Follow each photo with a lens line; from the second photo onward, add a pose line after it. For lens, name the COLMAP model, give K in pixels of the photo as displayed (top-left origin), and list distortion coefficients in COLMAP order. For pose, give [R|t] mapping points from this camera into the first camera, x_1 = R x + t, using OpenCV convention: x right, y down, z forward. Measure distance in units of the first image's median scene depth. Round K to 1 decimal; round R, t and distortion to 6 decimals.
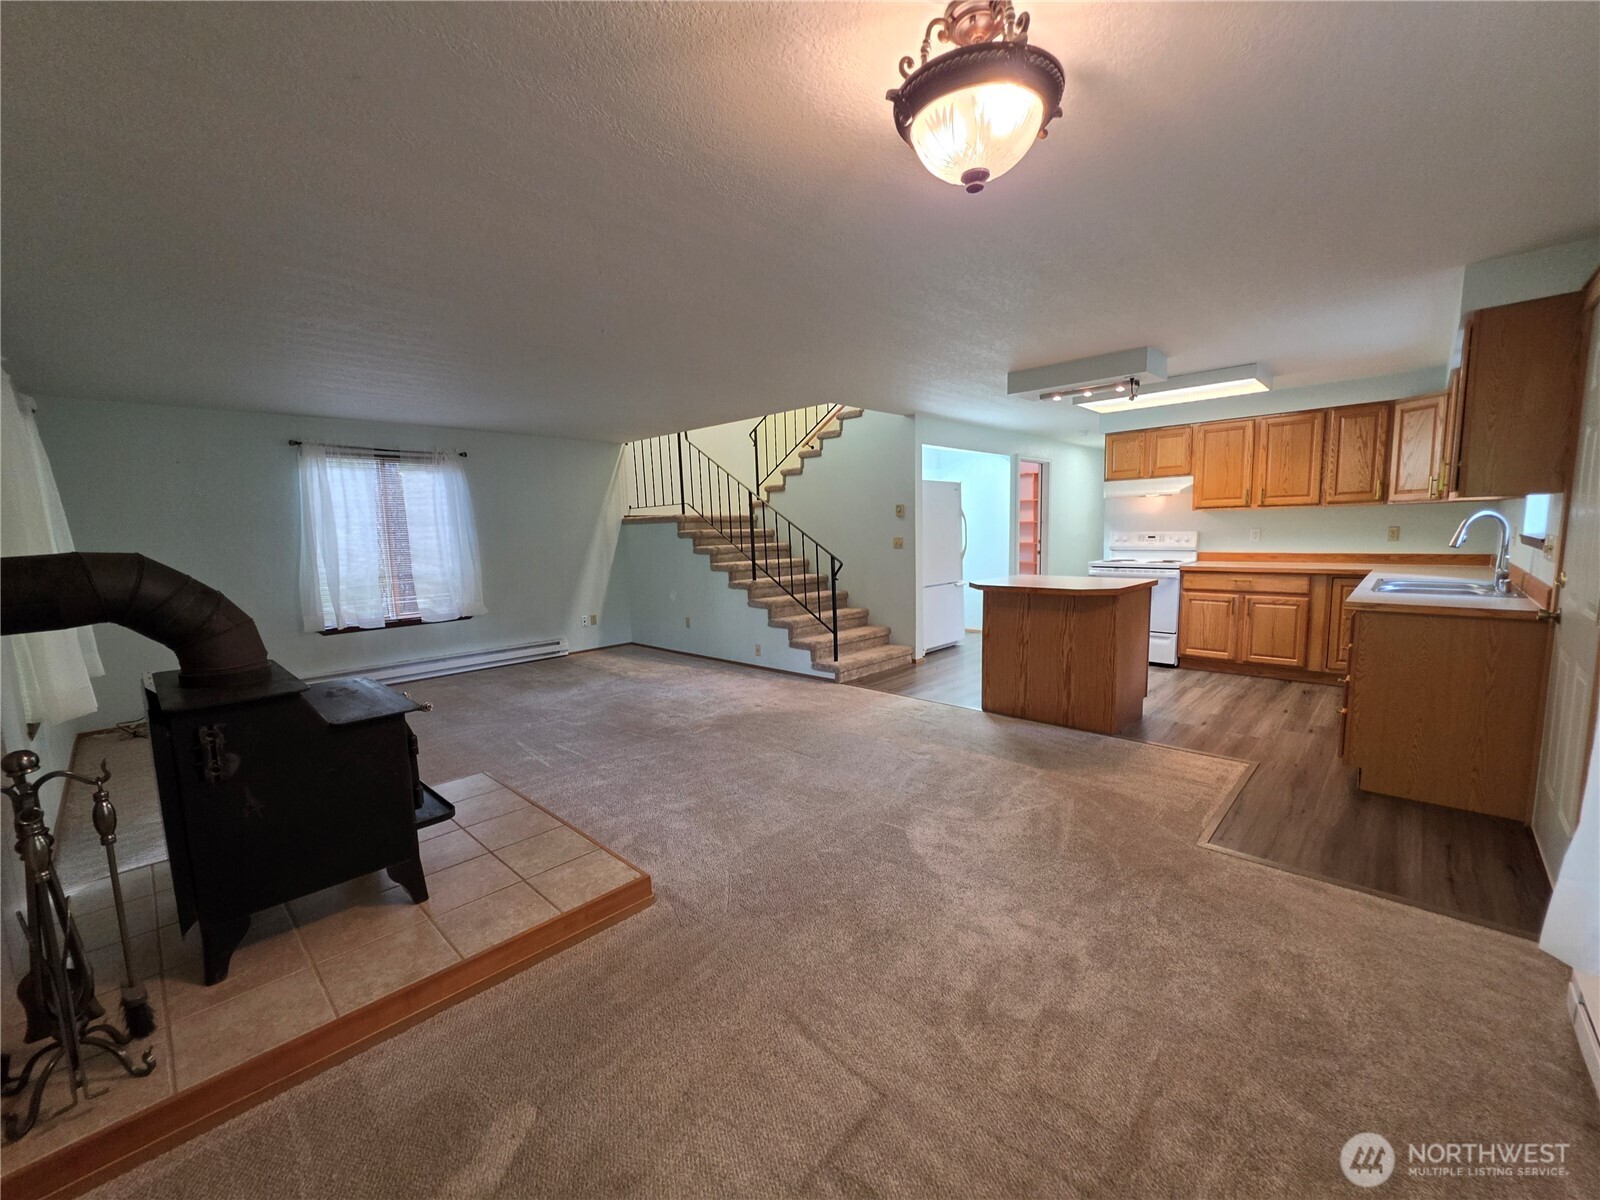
lens RADIAL K [[647.7, 0, 808.9], [0, 647.7, 605.5], [0, 0, 1]] dist [-0.004312, 0.000953]
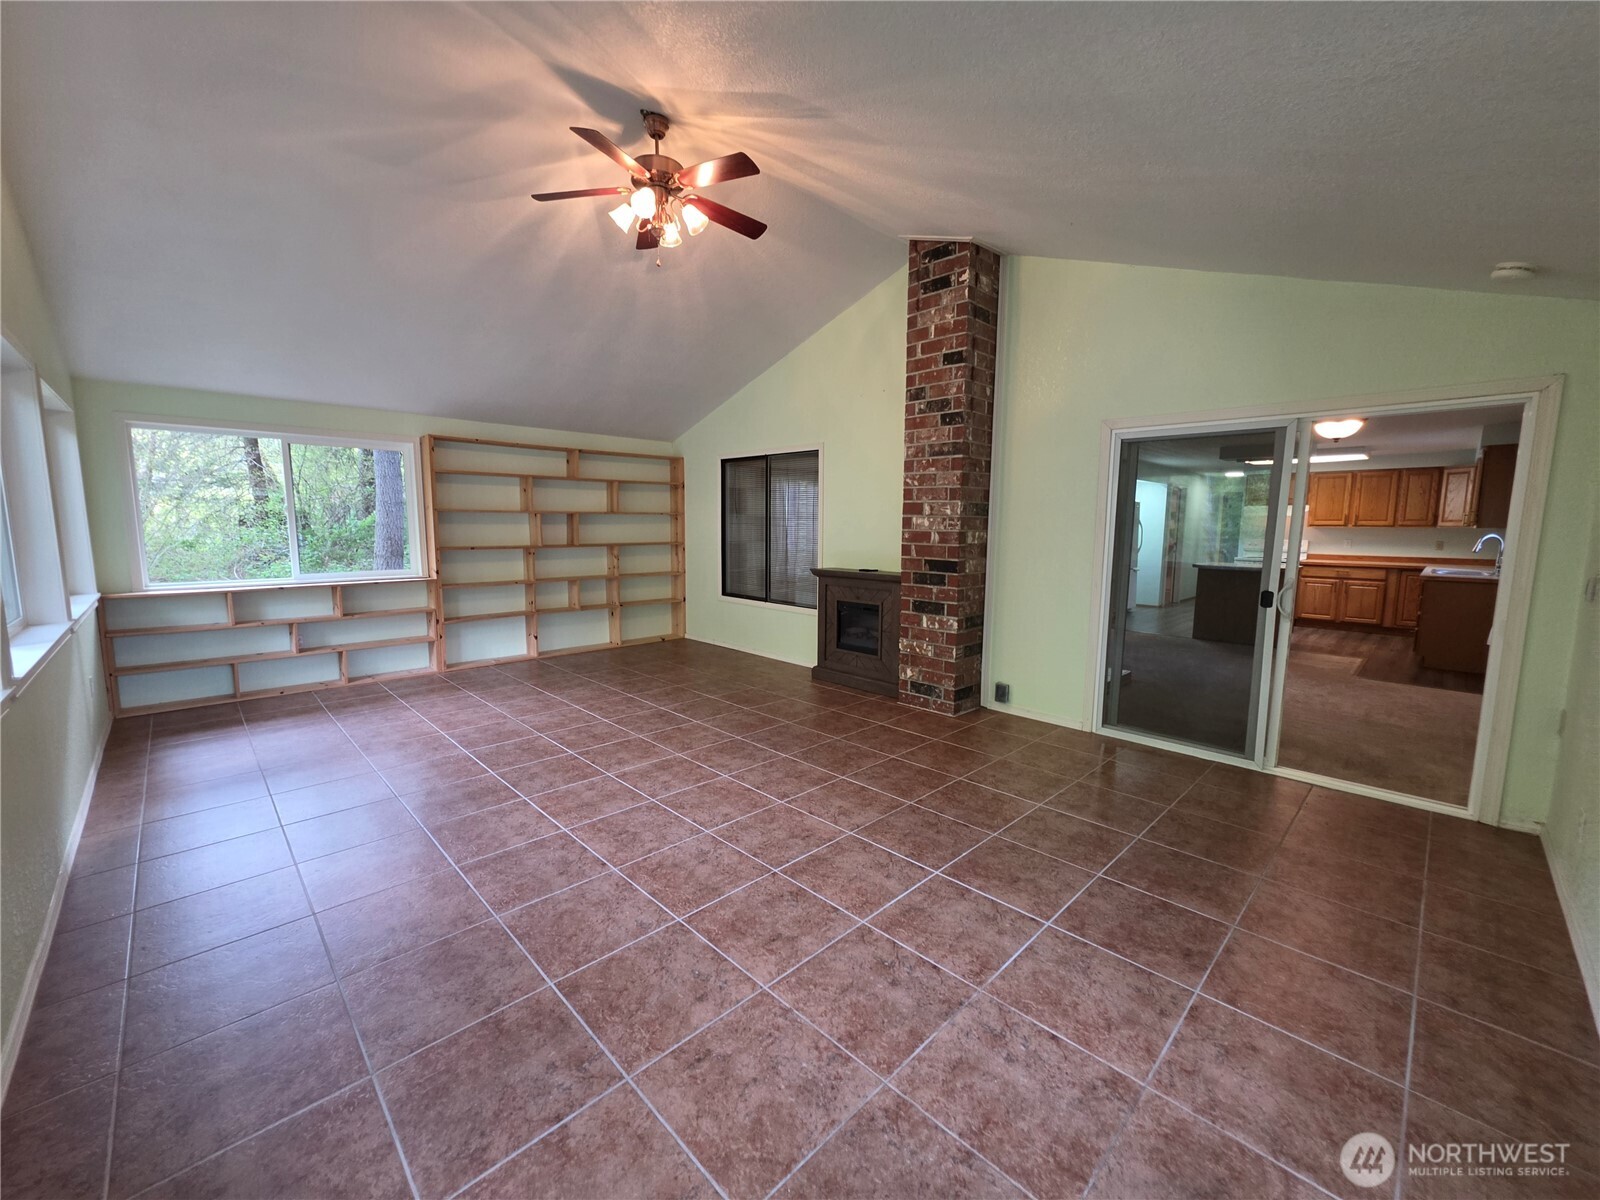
lens RADIAL K [[640.3, 0, 782.1], [0, 640.3, 599.1], [0, 0, 1]] dist [-0.011421, 0.000023]
pose [[0.997813, 0.041582, -0.051379, -0.680809], [-0.041801, 0.999121, -0.003196, 0.100375], [0.051201, 0.005336, 0.998674, -0.697456]]
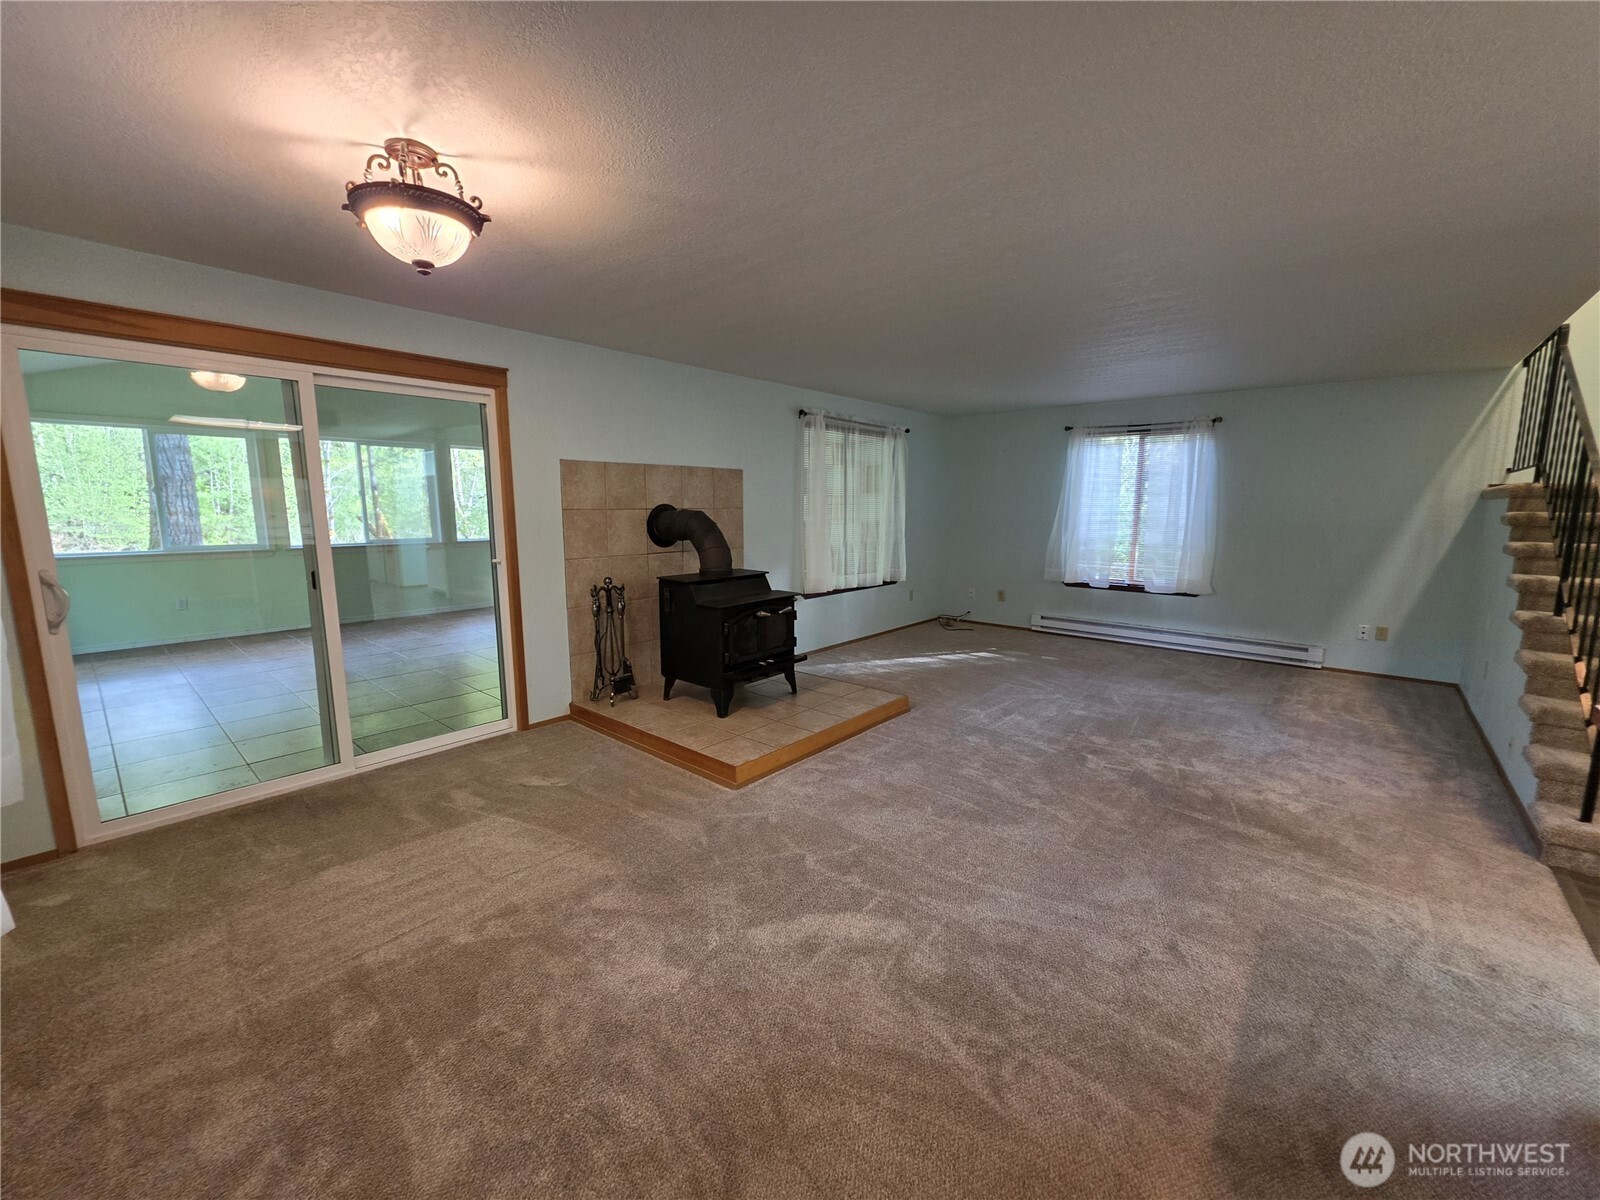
lens RADIAL K [[647.7, 0, 808.9], [0, 647.7, 605.5], [0, 0, 1]] dist [-0.004312, 0.000953]
pose [[0.037065, 0.180060, -0.982957, 0.475533], [-0.124016, 0.976858, 0.174266, -0.076307], [0.991588, 0.115443, 0.058537, 0.485693]]
